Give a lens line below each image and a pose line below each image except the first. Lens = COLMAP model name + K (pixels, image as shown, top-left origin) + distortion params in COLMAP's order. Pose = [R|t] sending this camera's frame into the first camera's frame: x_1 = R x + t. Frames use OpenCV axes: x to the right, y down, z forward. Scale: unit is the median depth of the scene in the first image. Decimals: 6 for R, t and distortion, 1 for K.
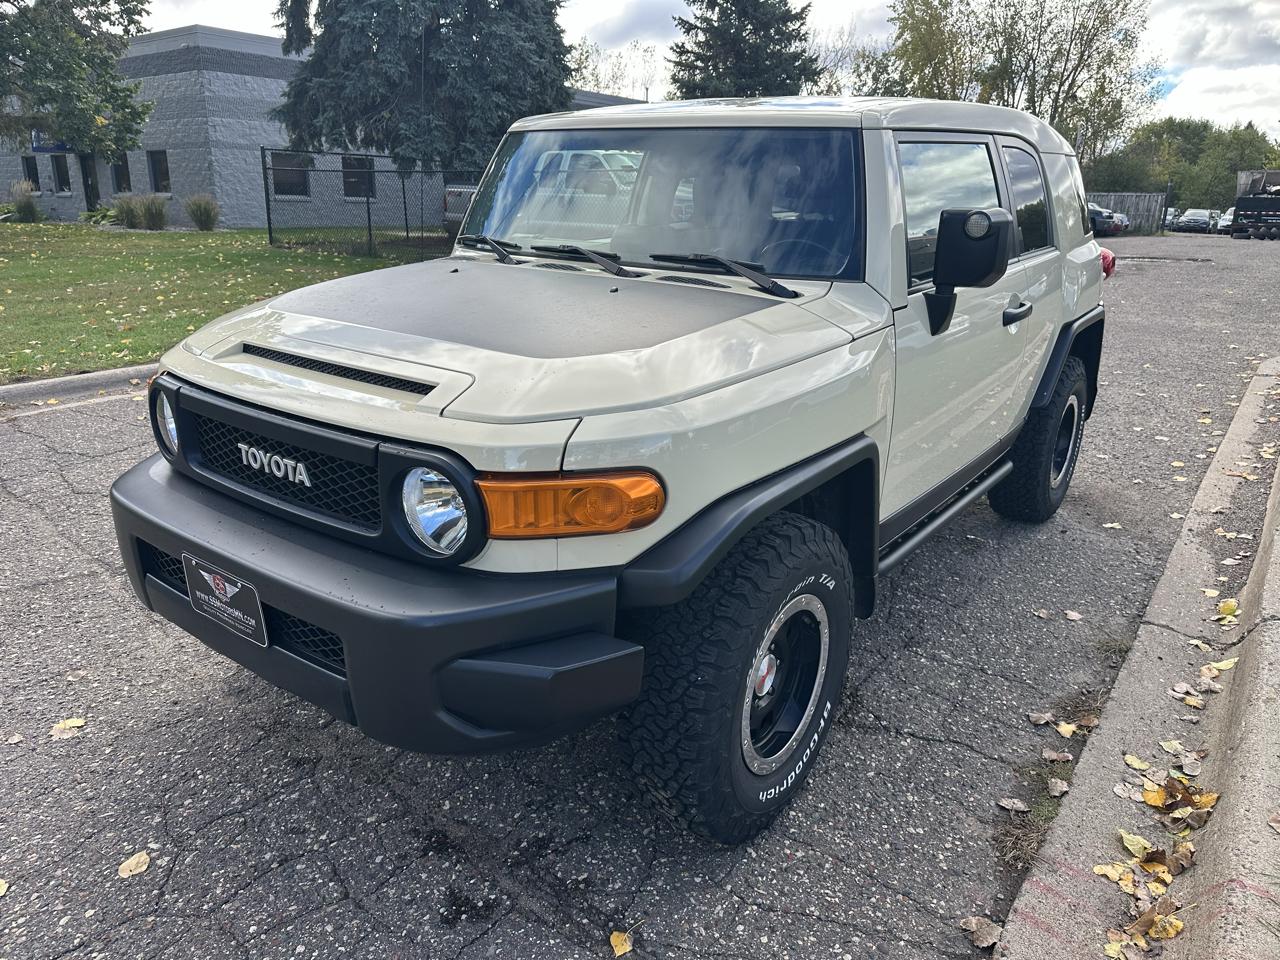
lens RADIAL K [[887.4, 0, 656.1], [0, 887.4, 474.6], [0, 0, 1]] dist [0.056455, -0.073447]
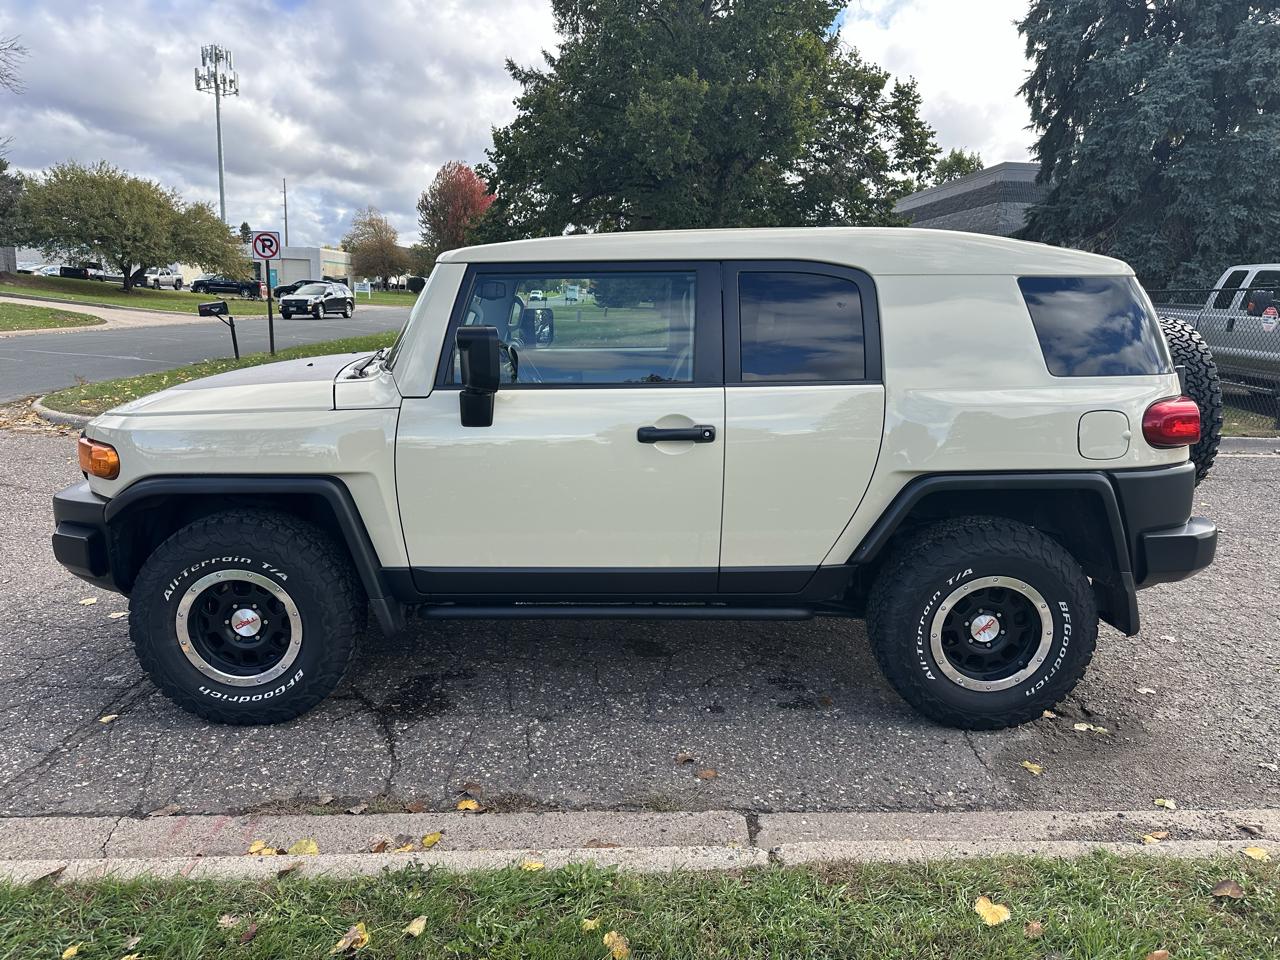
lens RADIAL K [[887.4, 0, 656.1], [0, 887.4, 474.6], [0, 0, 1]] dist [0.056455, -0.073447]
pose [[0.619163, 0.161660, -0.768443, 1.331113], [-0.254249, 0.967138, -0.001398, -0.151064], [0.742964, 0.196241, 0.639917, 0.397629]]
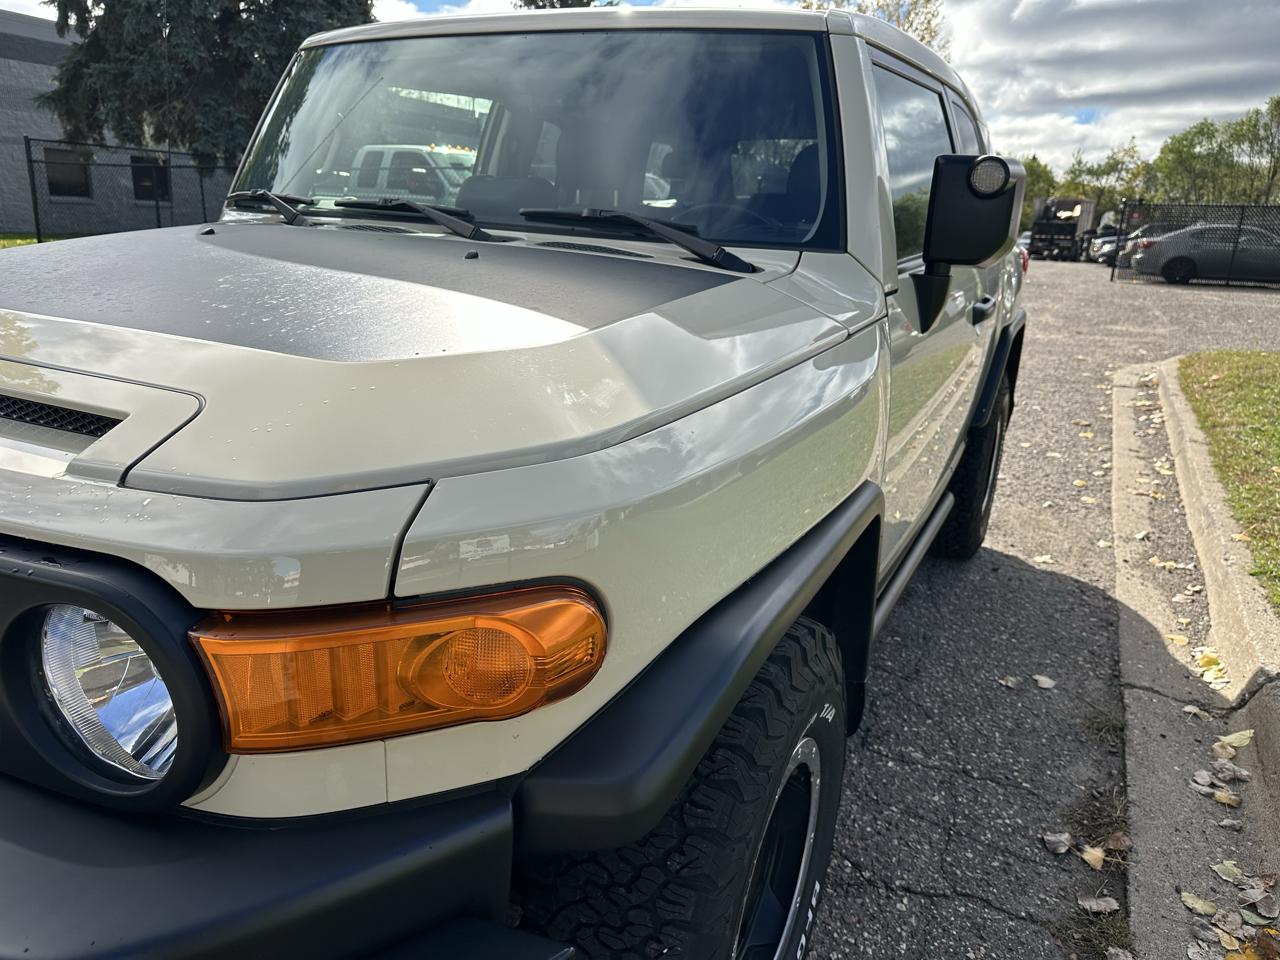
lens RADIAL K [[906.4, 0, 643.8], [0, 906.4, 483.1], [0, 0, 1]] dist [-0.002850, -0.005554]
pose [[0.985900, -0.028354, 0.164918, -0.031278], [0.030195, 0.999506, -0.008668, -0.033908], [-0.164591, 0.013526, 0.986269, 0.303423]]
